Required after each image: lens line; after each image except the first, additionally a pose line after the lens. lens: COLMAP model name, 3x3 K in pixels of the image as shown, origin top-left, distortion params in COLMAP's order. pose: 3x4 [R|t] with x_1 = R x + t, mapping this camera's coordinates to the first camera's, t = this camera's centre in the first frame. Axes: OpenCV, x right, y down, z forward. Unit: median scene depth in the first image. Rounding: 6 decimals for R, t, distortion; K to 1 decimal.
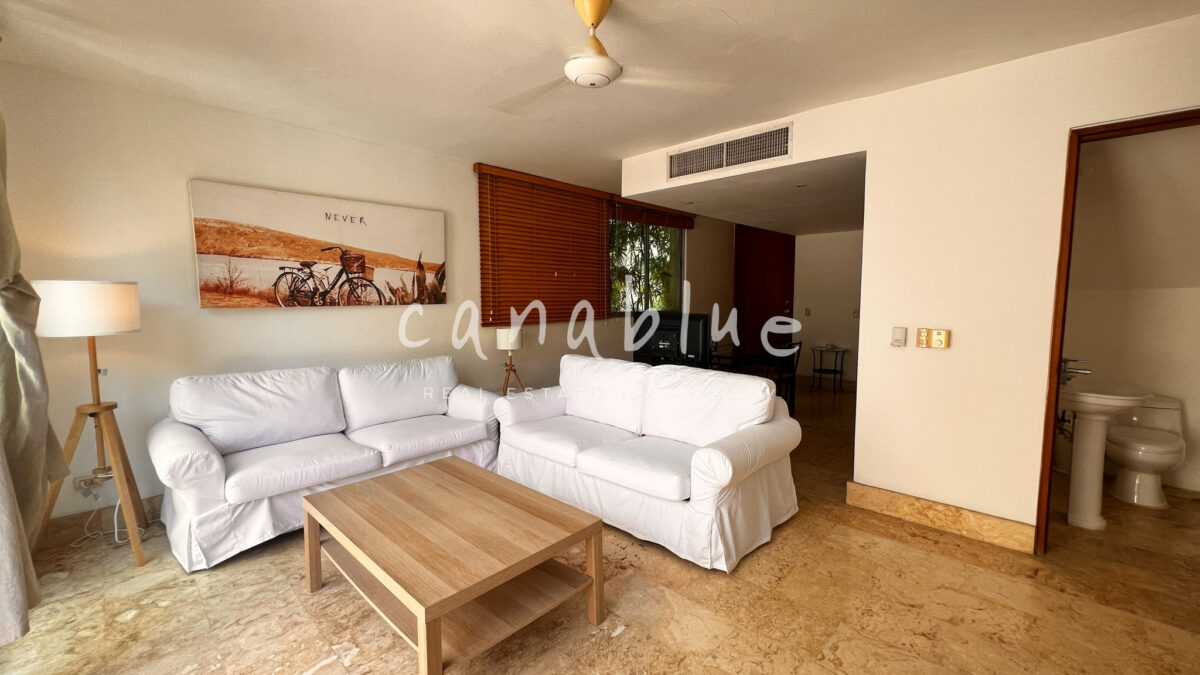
lens RADIAL K [[476.6, 0, 604.7], [0, 476.6, 333.4], [0, 0, 1]] dist [-0.000847, 0.001096]
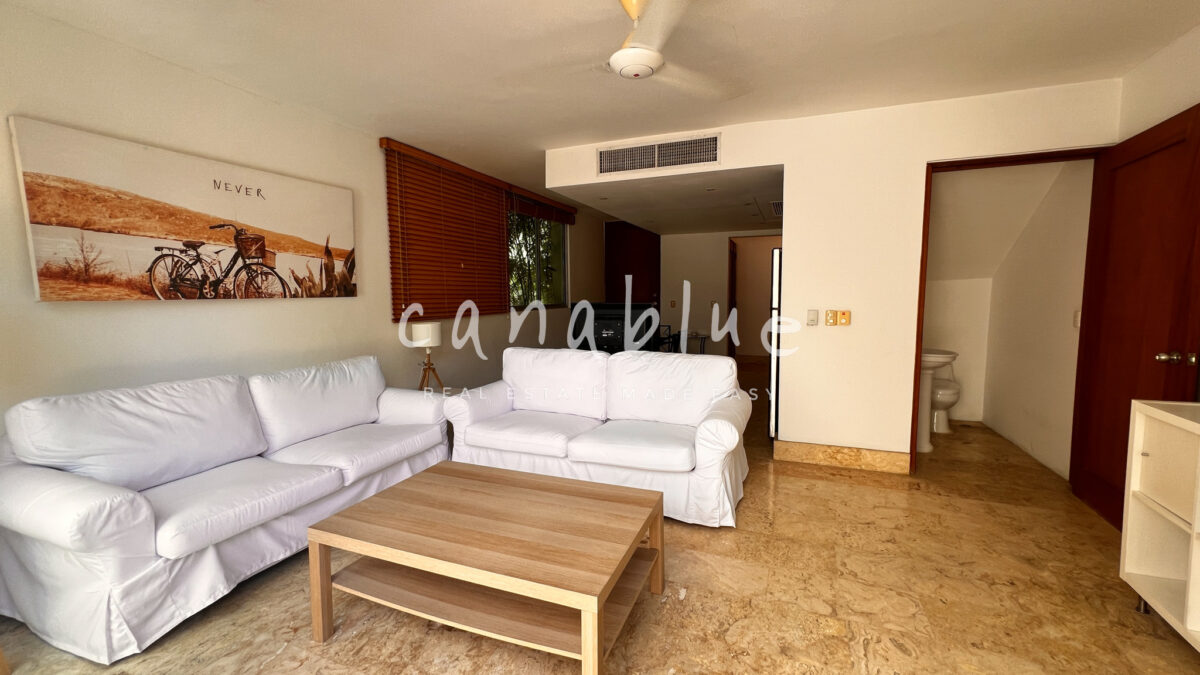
lens RADIAL K [[476.6, 0, 602.7], [0, 476.6, 333.1], [0, 0, 1]] dist [-0.000847, 0.001096]
pose [[0.931394, -0.036239, 0.362205, -0.336398], [0.034914, 0.999338, 0.010205, 0.015704], [-0.362335, 0.003141, 0.932043, 0.045059]]
